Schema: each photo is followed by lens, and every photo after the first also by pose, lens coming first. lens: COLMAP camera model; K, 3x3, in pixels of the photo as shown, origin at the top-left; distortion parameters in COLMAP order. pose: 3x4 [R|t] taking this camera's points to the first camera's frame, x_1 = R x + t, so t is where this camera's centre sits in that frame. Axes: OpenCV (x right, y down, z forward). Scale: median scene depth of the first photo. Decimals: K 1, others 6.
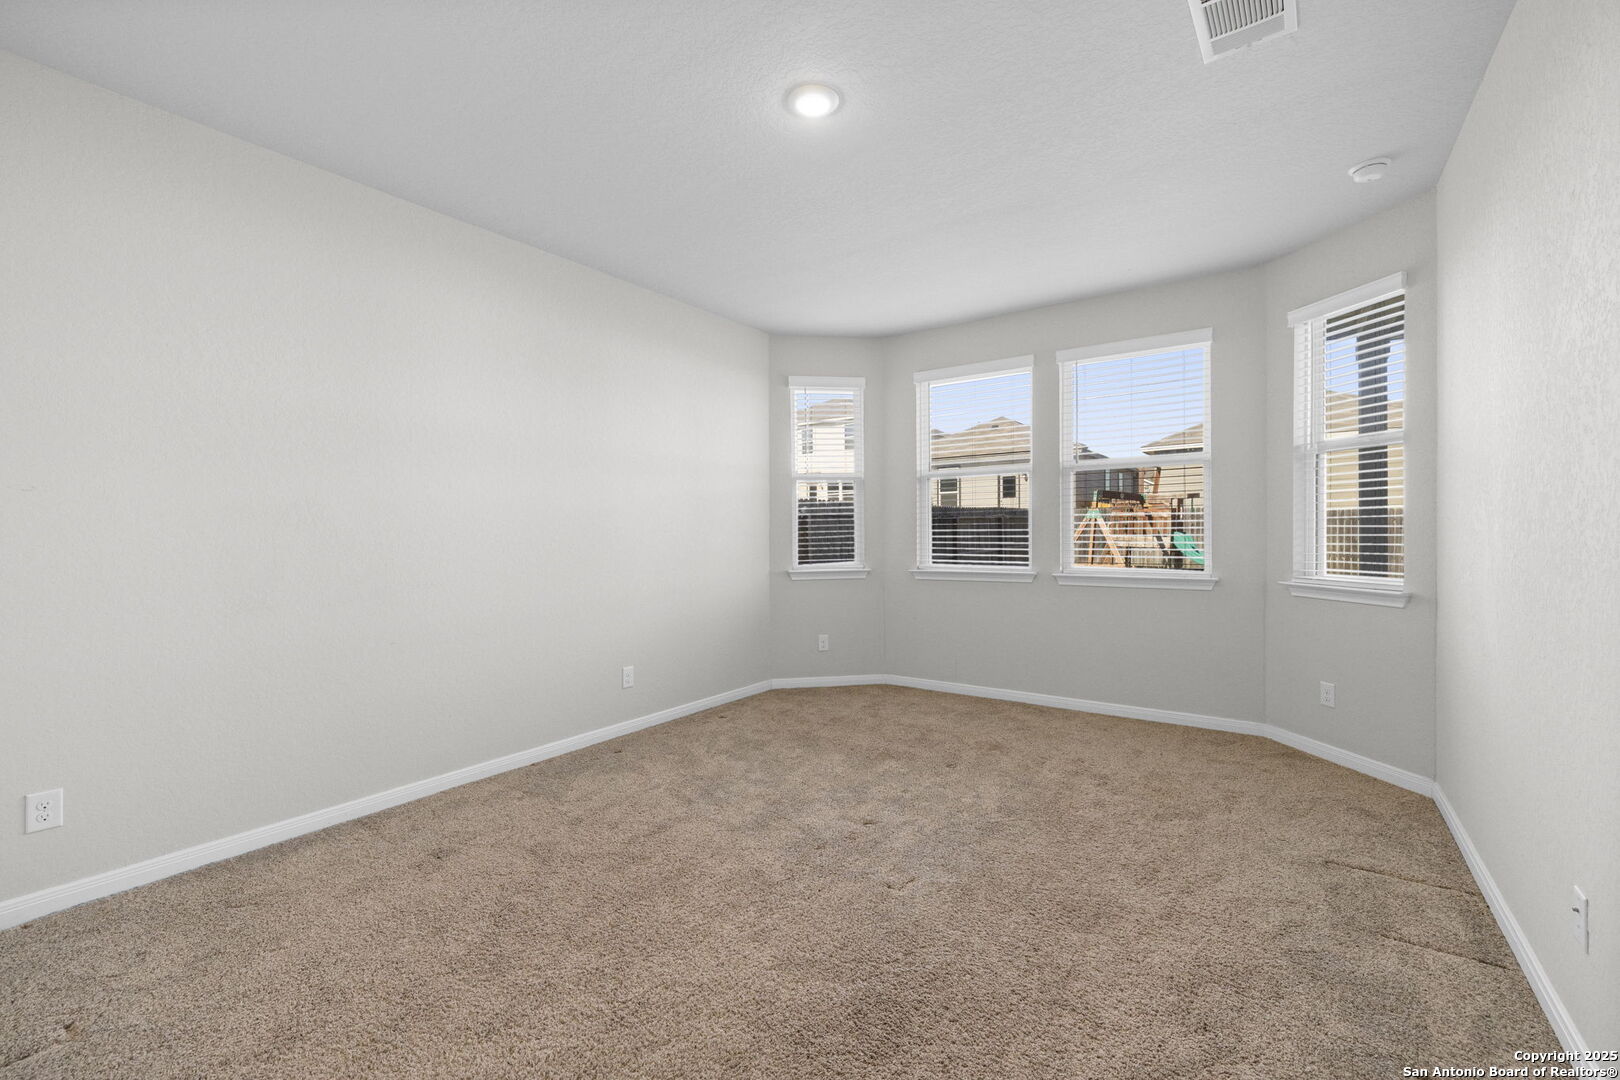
lens RADIAL K [[678.8, 0, 804.4], [0, 678.8, 514.2], [0, 0, 1]] dist [0.000442, 0.000484]
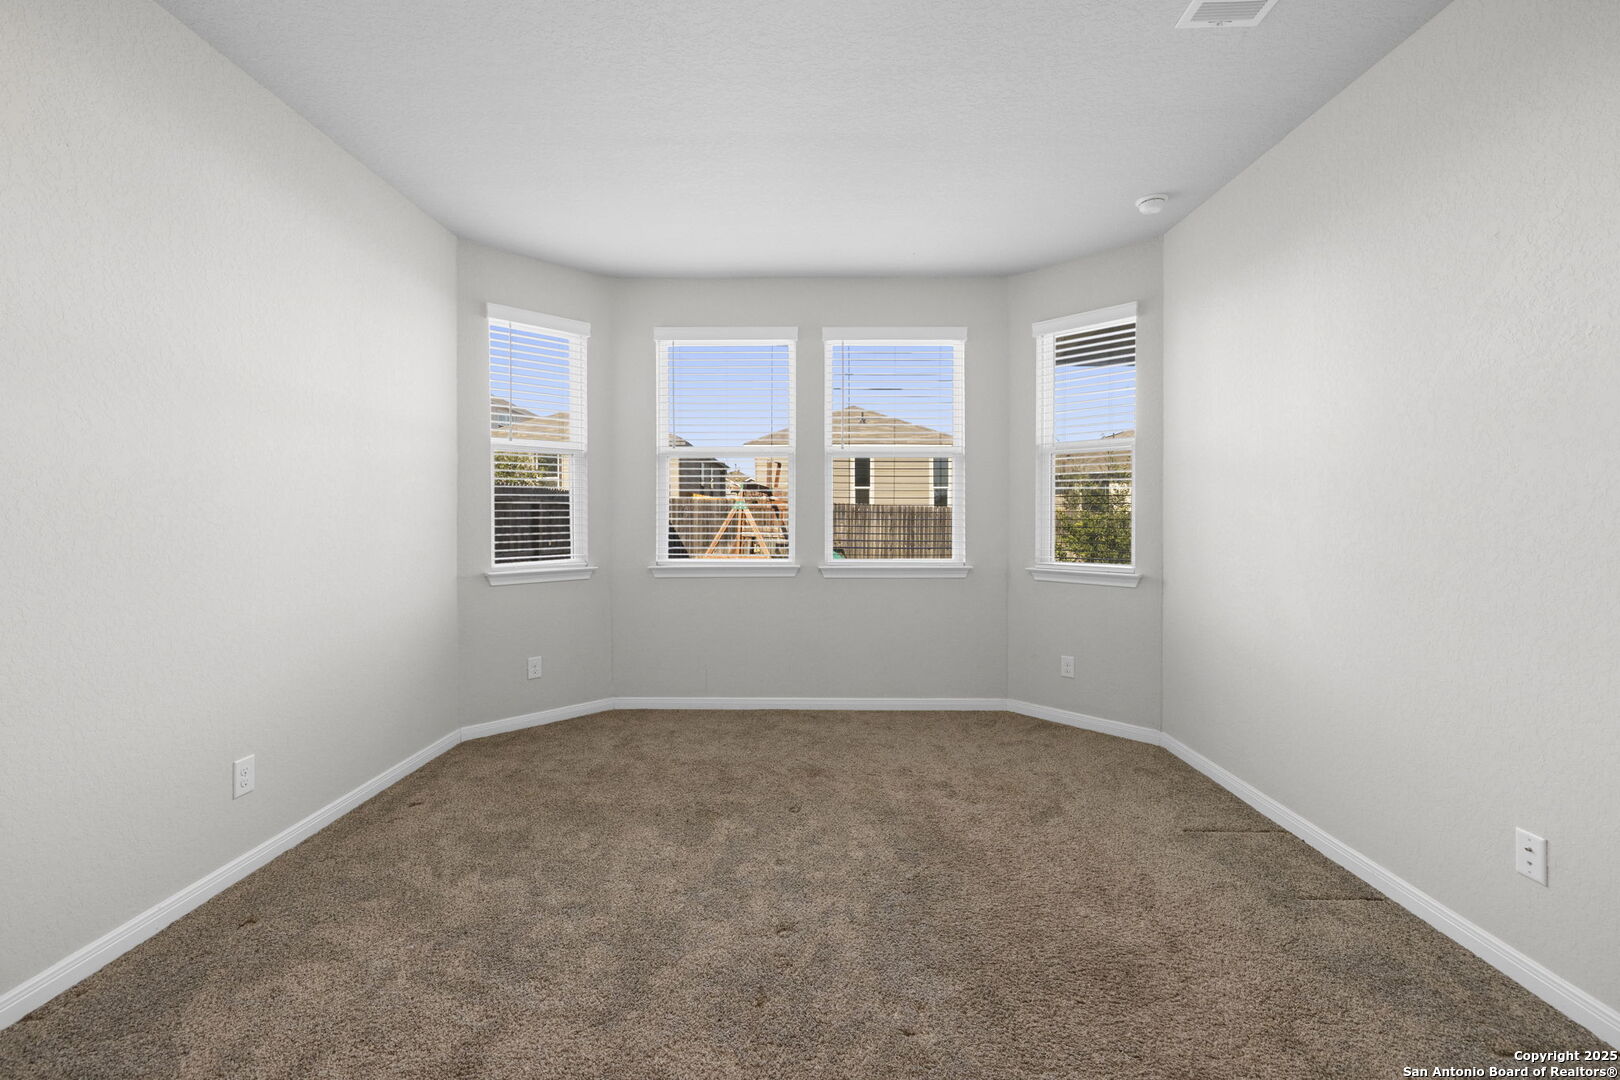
lens RADIAL K [[678.8, 0, 804.4], [0, 678.8, 514.2], [0, 0, 1]] dist [0.000442, 0.000484]
pose [[0.821633, 0.012482, 0.569881, -0.213729], [-0.021241, 0.999736, 0.008727, 0.010019], [-0.569621, -0.019276, 0.821681, 0.297099]]
